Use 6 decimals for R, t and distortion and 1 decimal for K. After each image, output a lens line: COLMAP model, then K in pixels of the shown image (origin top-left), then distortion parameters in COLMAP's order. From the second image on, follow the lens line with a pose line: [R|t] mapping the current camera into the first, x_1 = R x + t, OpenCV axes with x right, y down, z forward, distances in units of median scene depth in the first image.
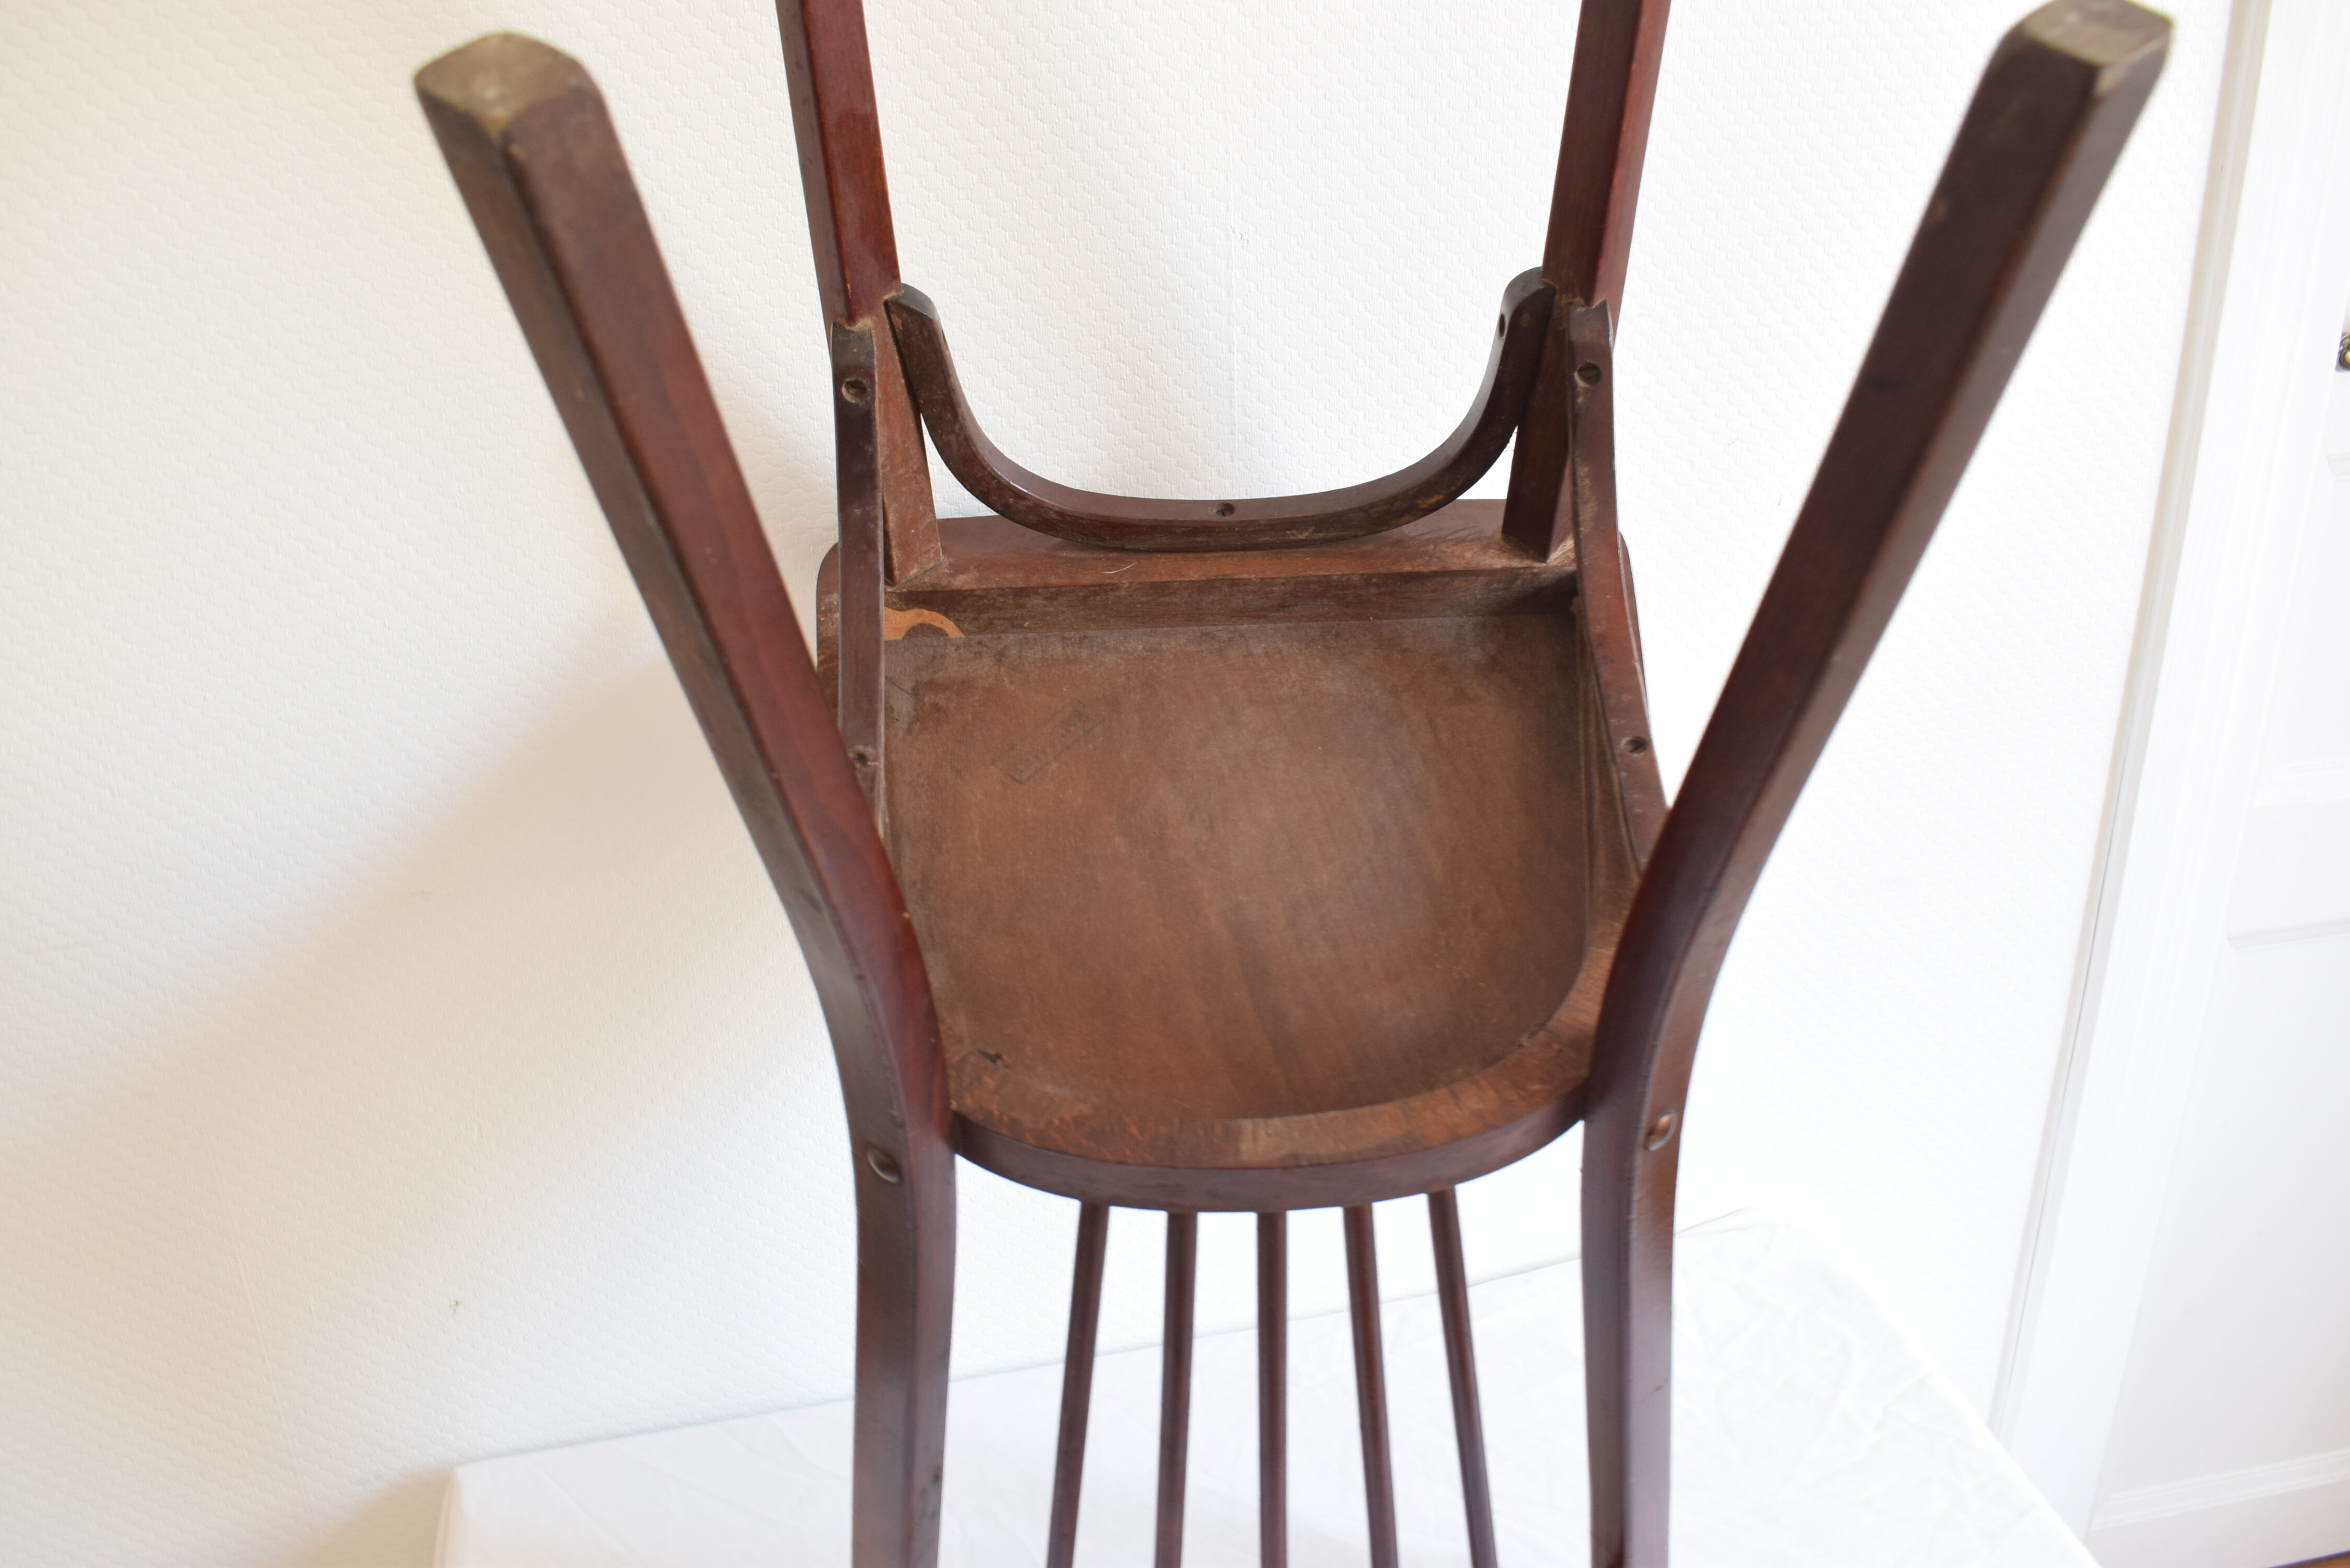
lens RADIAL K [[2182.1, 0, 1175.0], [0, 2182.1, 784.0], [0, 0, 1]] dist [-0.005399, -0.000578]
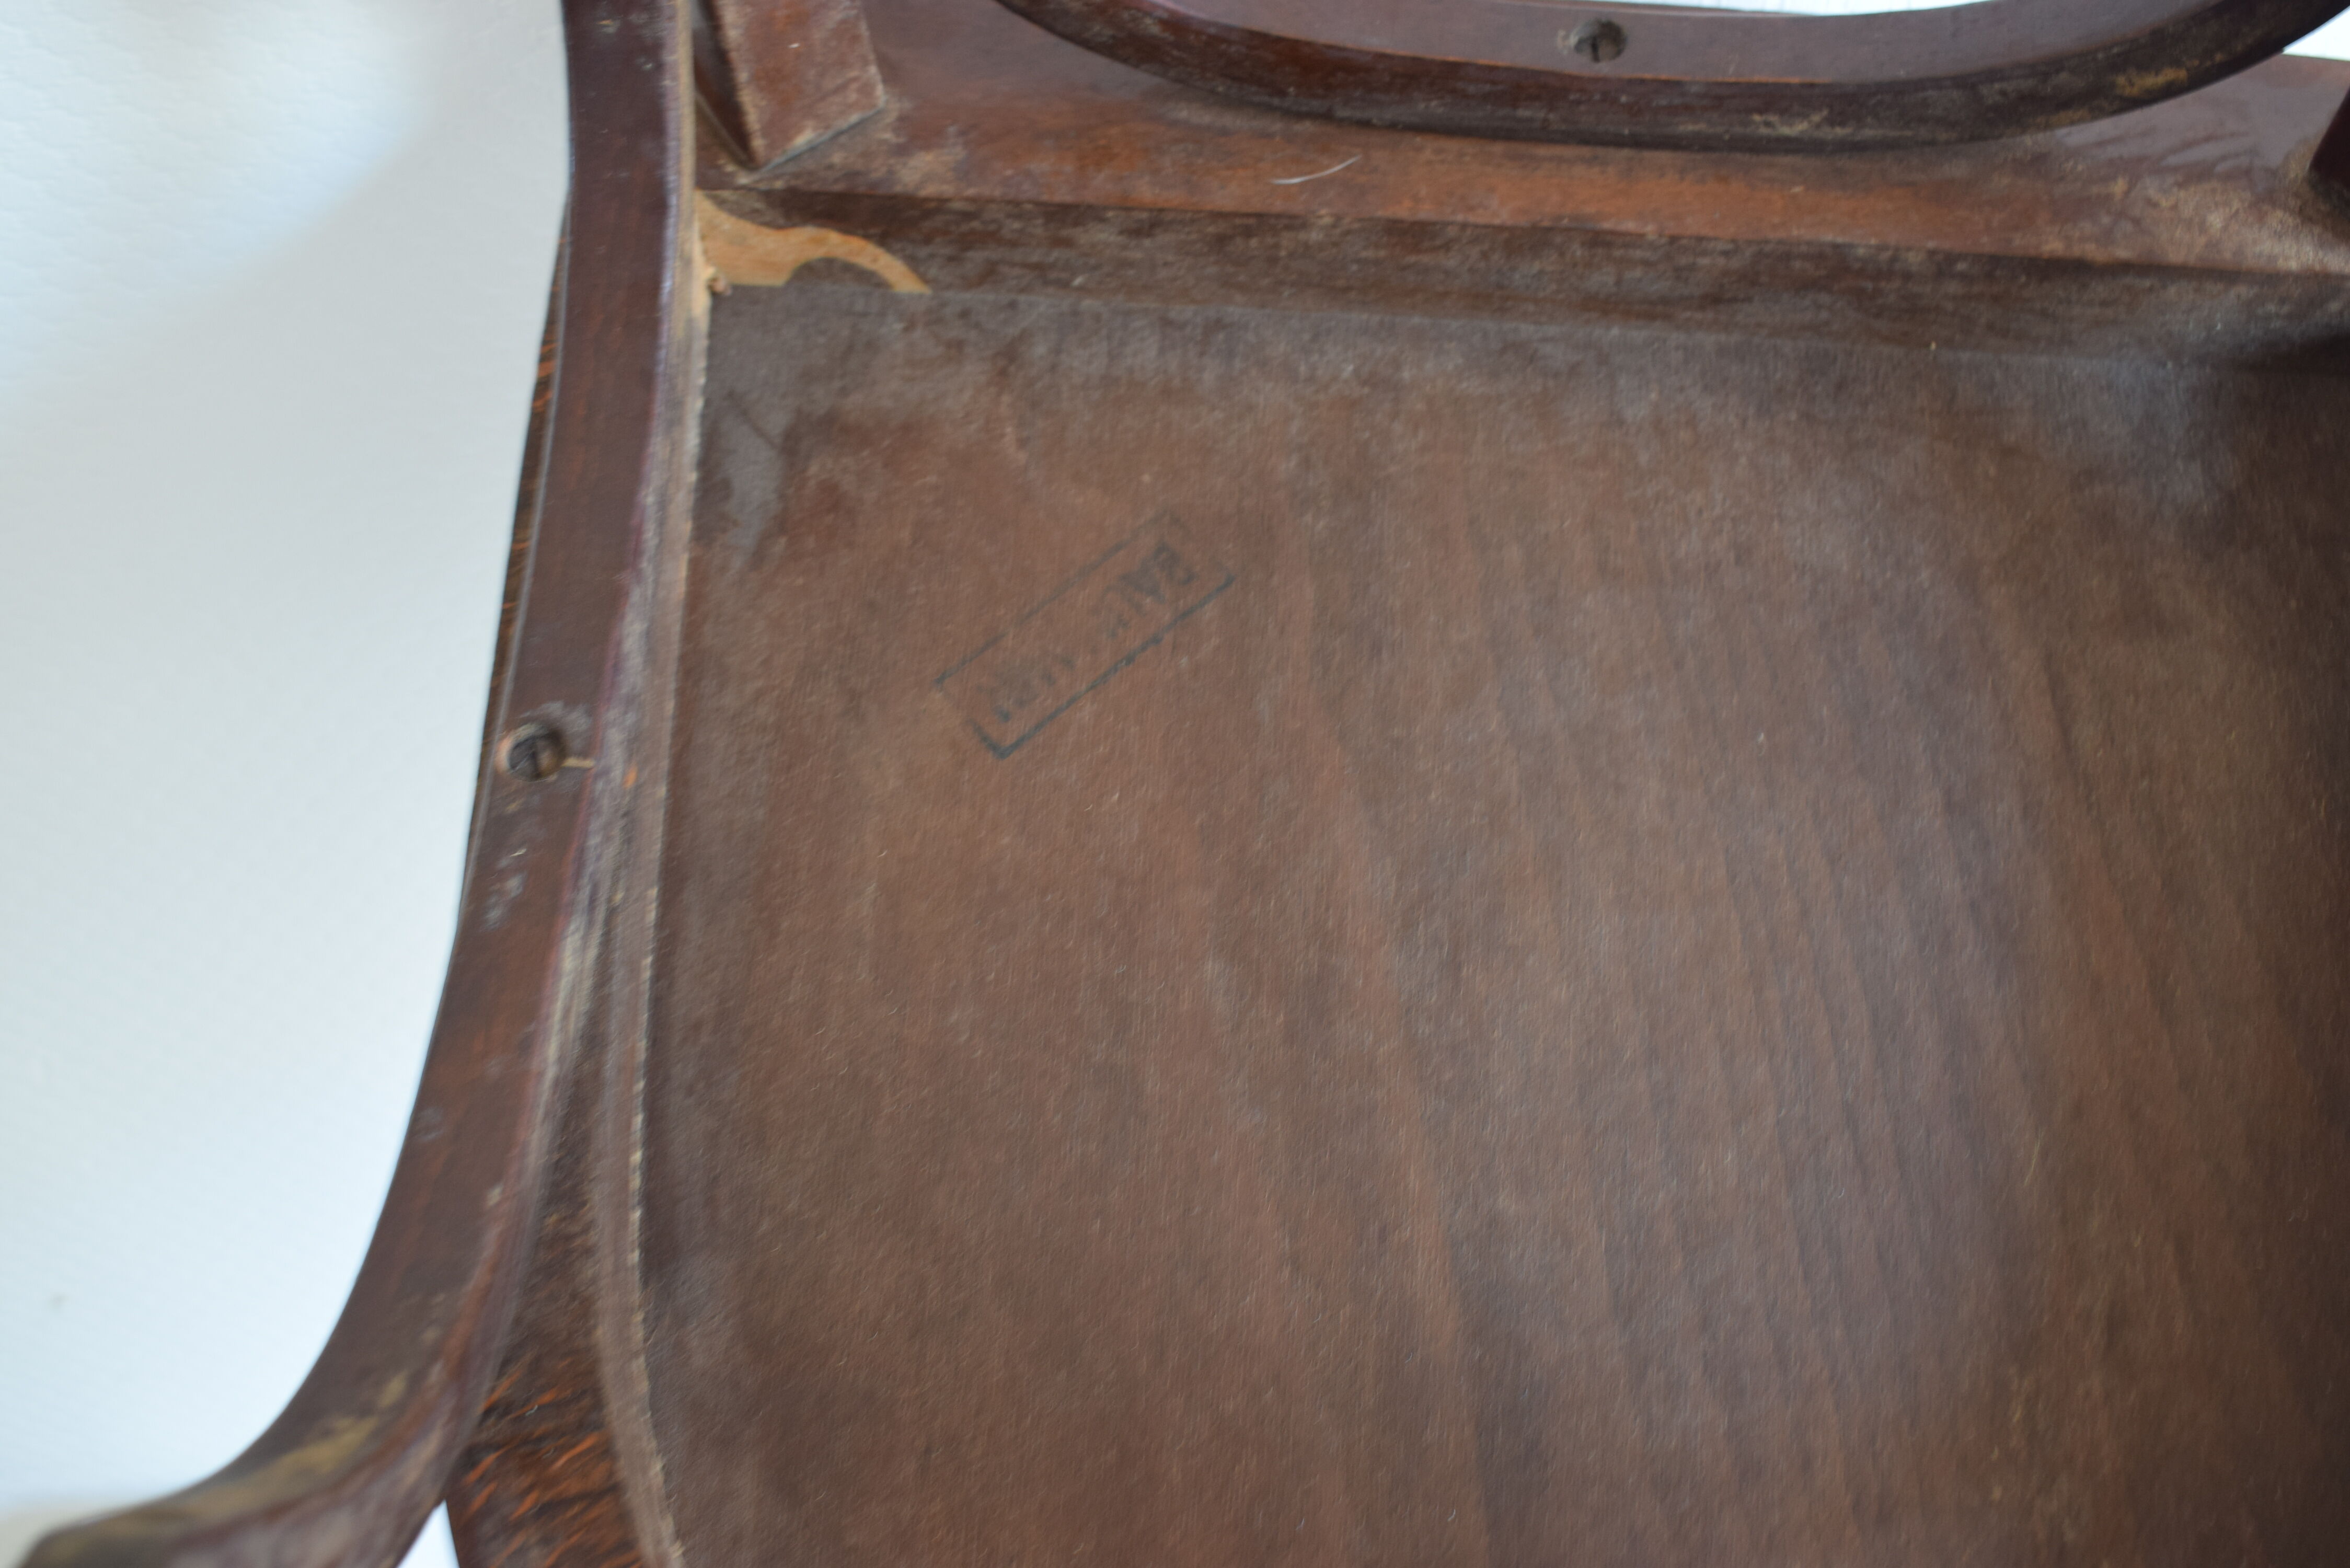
lens RADIAL K [[2525.1, 0, 1175.0], [0, 2525.1, 784.0], [0, 0, 1]] dist [-0.055101, -0.023874]
pose [[0.988419, 0.115925, -0.097922, 0.007229], [-0.078975, 0.943993, 0.320375, -0.139150], [0.129578, -0.308932, 0.942216, 0.536064]]
